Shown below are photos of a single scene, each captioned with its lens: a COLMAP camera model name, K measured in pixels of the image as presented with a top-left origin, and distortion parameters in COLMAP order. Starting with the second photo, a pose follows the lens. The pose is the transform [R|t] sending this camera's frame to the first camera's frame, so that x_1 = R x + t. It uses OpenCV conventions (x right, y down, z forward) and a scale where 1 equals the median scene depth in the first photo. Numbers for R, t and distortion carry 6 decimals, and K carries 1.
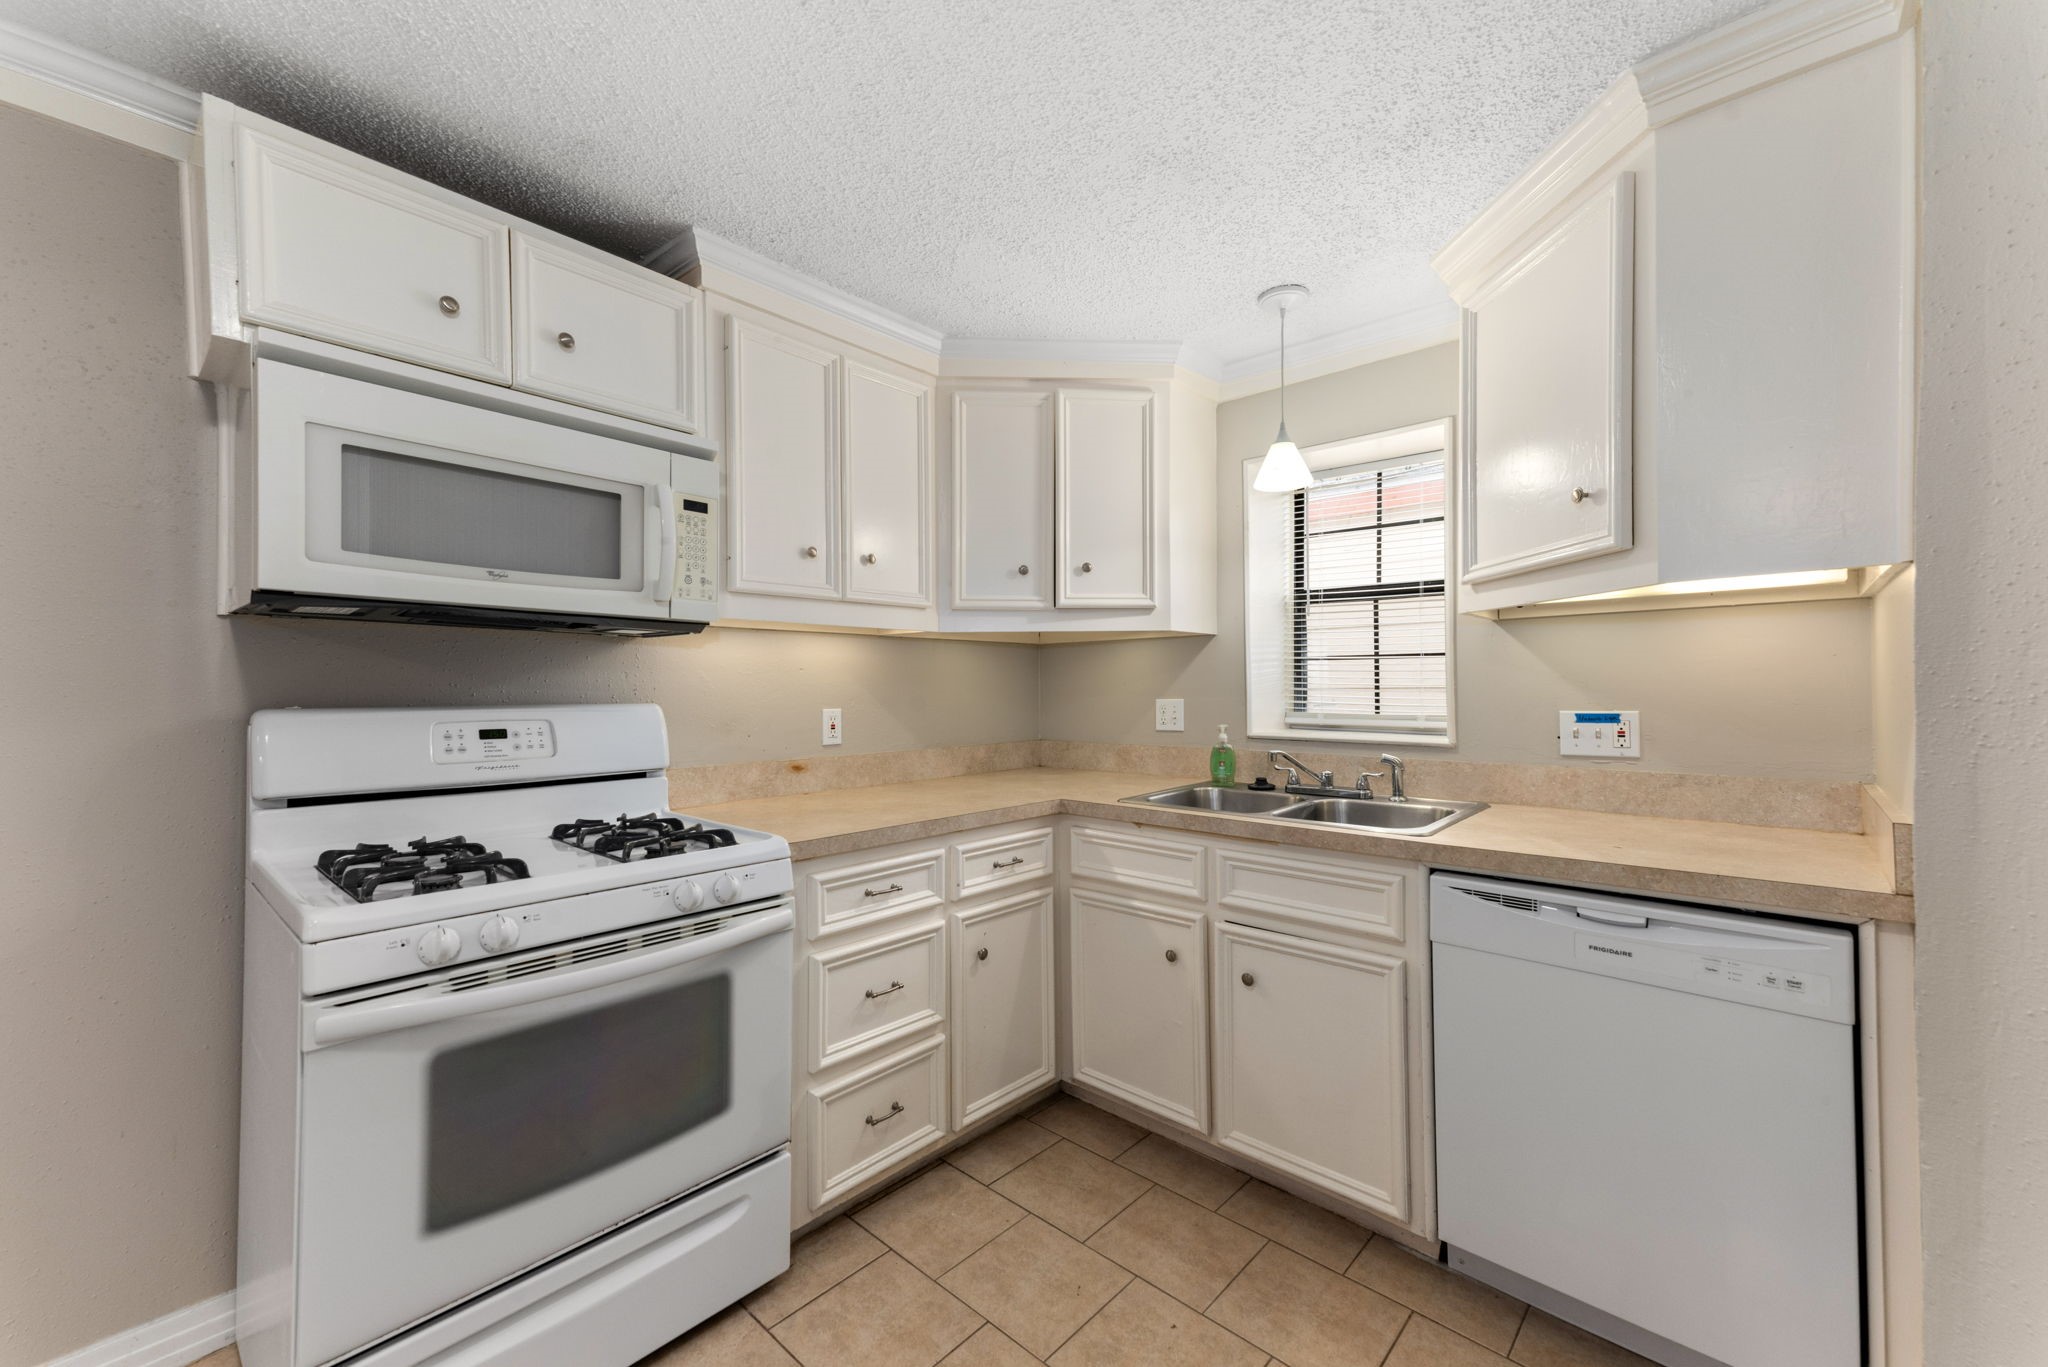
lens RADIAL K [[814.6, 0, 1024.0], [0, 814.6, 683.5], [0, 0, 1]] dist [0.020409, 0.000222]
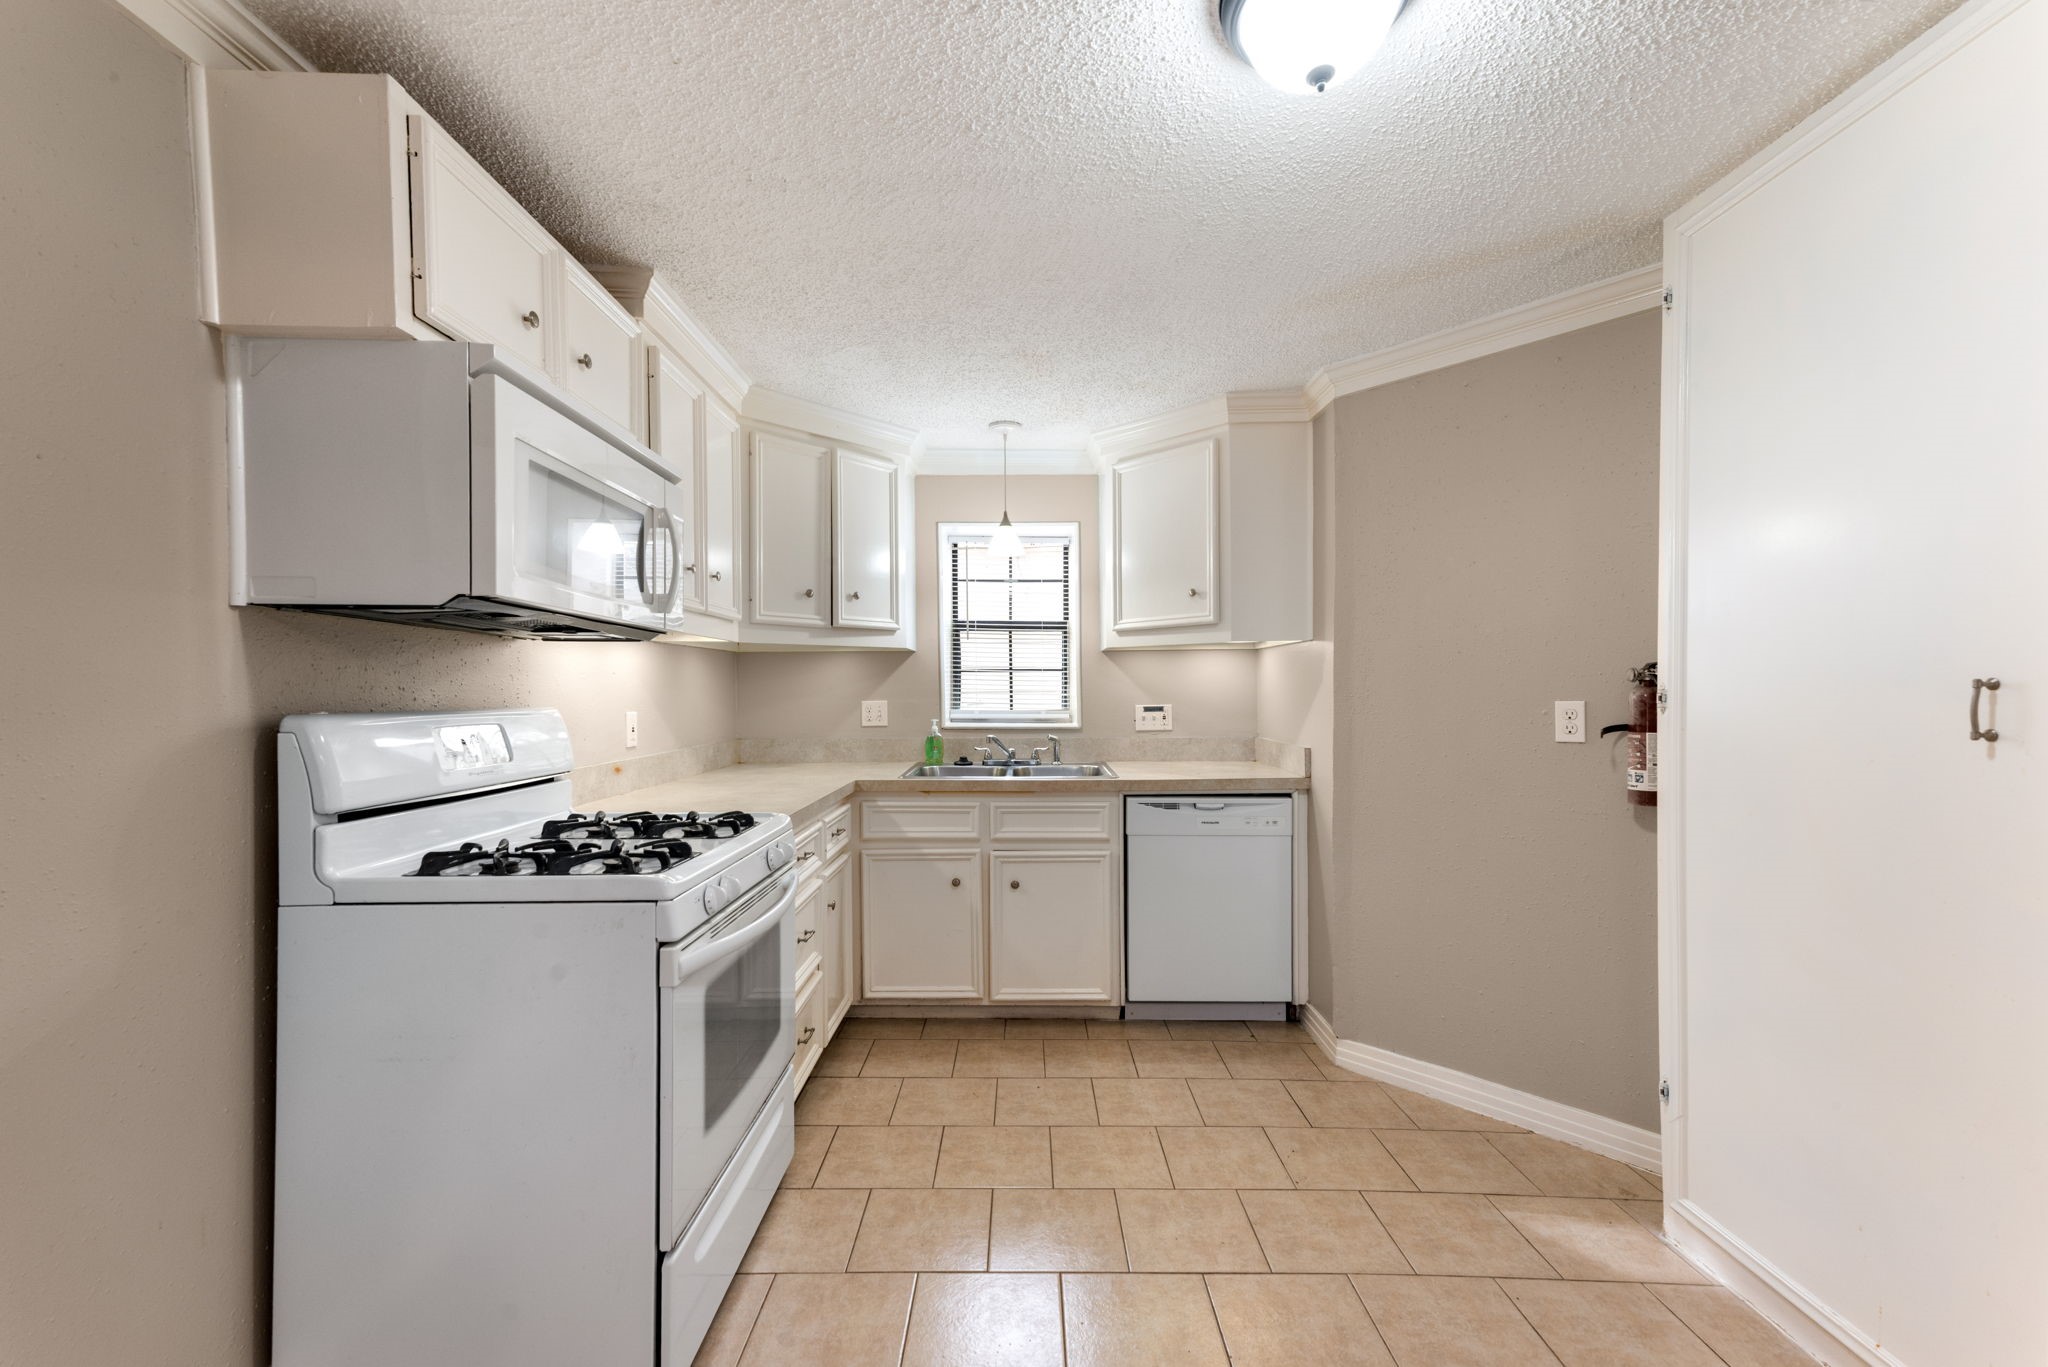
lens RADIAL K [[836.0, 0, 1015.9], [0, 836.0, 694.0], [0, 0, 1]] dist [0.001764, 0.000259]
pose [[0.739535, -0.001747, 0.673116, -0.722068], [-0.003749, 0.999970, 0.006714, -0.001196], [-0.673108, -0.007489, 0.739507, -0.133723]]
